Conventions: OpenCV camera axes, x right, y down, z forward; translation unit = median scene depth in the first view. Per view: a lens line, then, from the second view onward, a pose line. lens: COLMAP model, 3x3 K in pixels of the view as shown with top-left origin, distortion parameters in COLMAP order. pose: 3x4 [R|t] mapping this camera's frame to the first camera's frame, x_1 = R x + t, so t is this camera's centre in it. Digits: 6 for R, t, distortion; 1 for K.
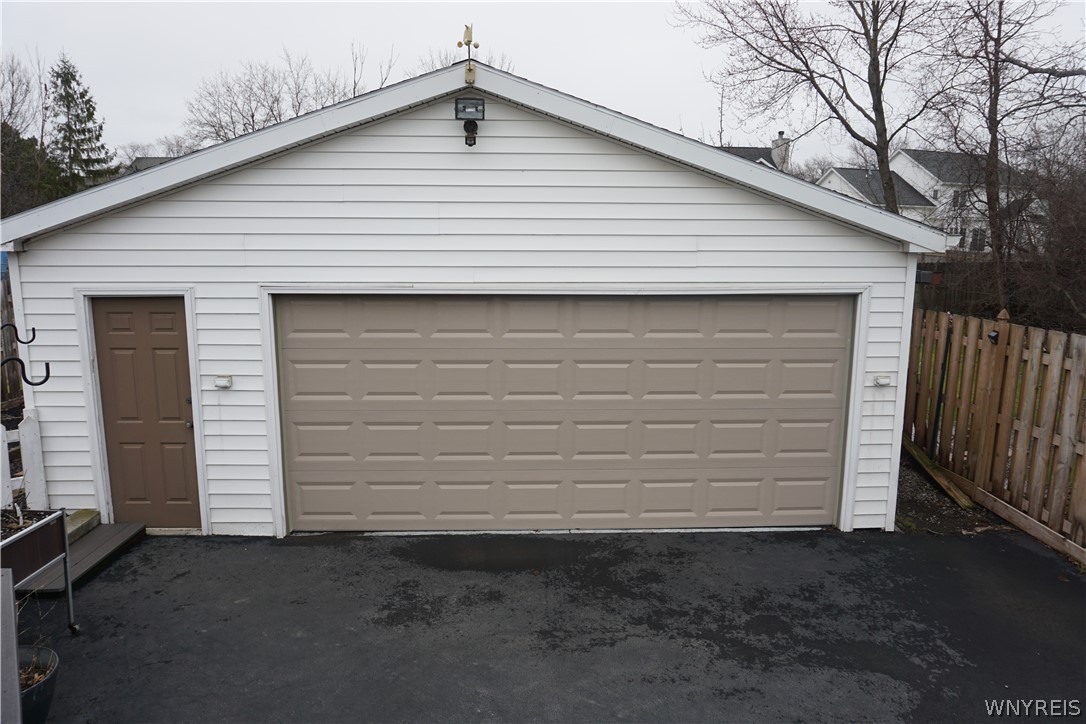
lens RADIAL K [[723.5, 0, 539.9], [0, 723.5, 367.9], [0, 0, 1]] dist [-0.054136, 0.039615]
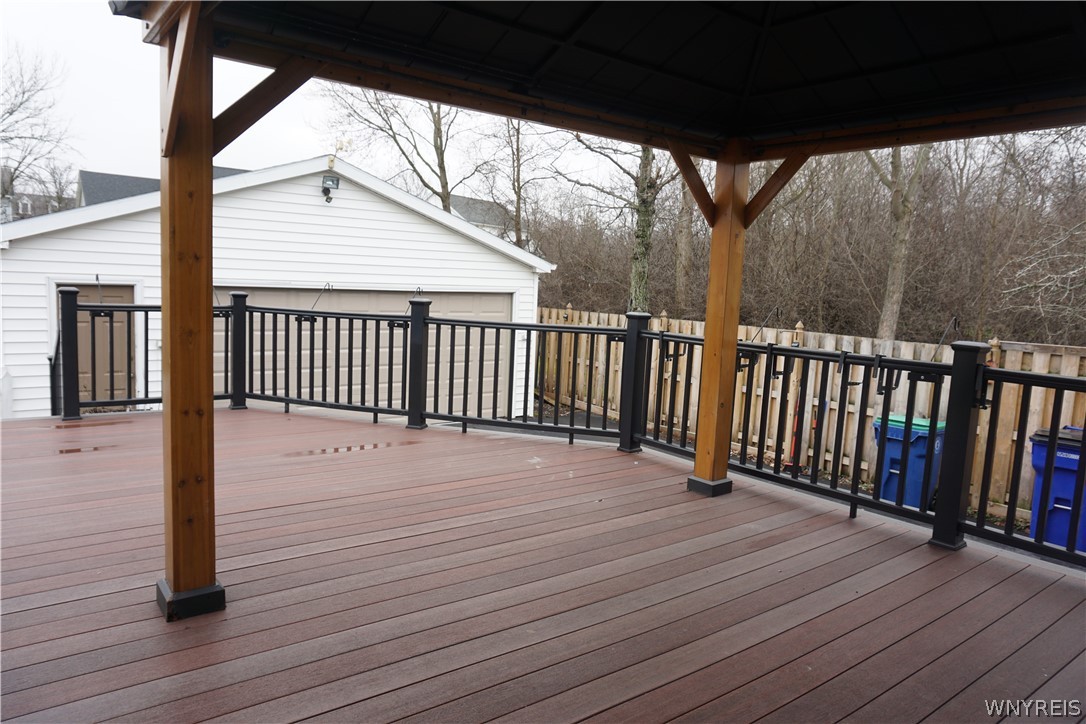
lens RADIAL K [[723.5, 0, 544.4], [0, 723.5, 364.7], [0, 0, 1]] dist [-0.054136, 0.039615]
pose [[0.806532, -0.038685, 0.589923, -0.588773], [0.060350, 0.998031, -0.017063, 0.117306], [-0.588102, 0.049364, 0.807279, -0.564430]]
